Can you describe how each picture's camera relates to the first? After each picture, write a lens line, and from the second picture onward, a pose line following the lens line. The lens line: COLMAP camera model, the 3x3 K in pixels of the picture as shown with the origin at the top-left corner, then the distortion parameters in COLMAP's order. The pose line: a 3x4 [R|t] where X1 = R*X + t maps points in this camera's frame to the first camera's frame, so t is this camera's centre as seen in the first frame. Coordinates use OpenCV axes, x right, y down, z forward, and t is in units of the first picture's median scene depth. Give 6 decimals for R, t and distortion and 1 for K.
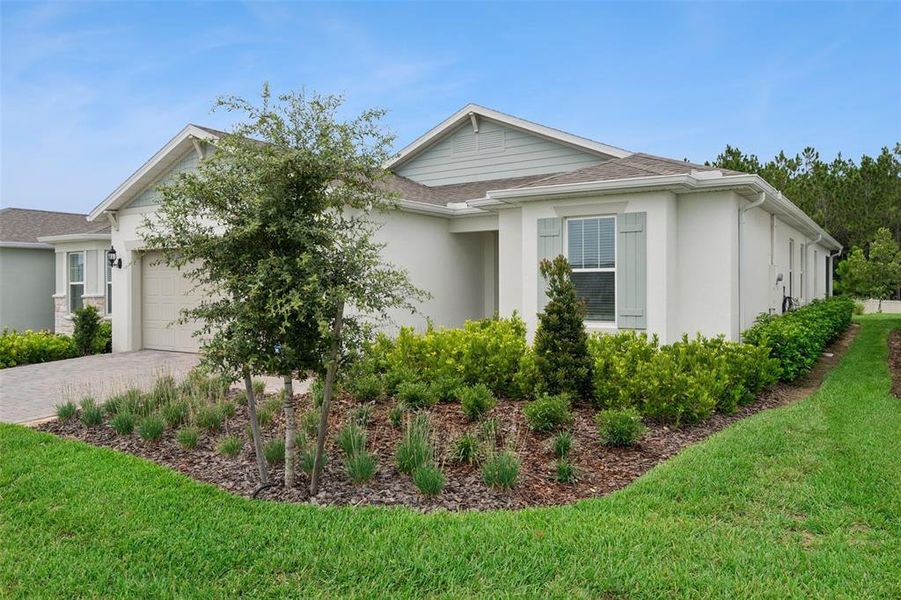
lens RADIAL K [[674.0, 0, 450.4], [0, 674.0, 298.9], [0, 0, 1]] dist [0.001812, -0.001277]
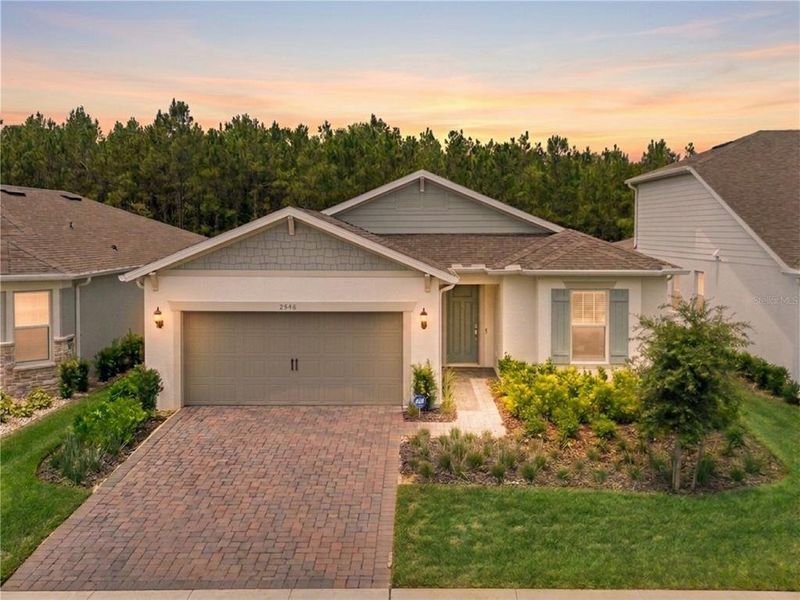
lens RADIAL K [[816.6, 0, 399.9], [0, 816.6, 298.1], [0, 0, 1]] dist [0.074814, 0.000000]
pose [[0.838747, -0.043981, 0.542743, -0.779059], [0.002720, 0.997059, 0.076593, -0.166786], [-0.544515, -0.062766, 0.836399, -0.207533]]
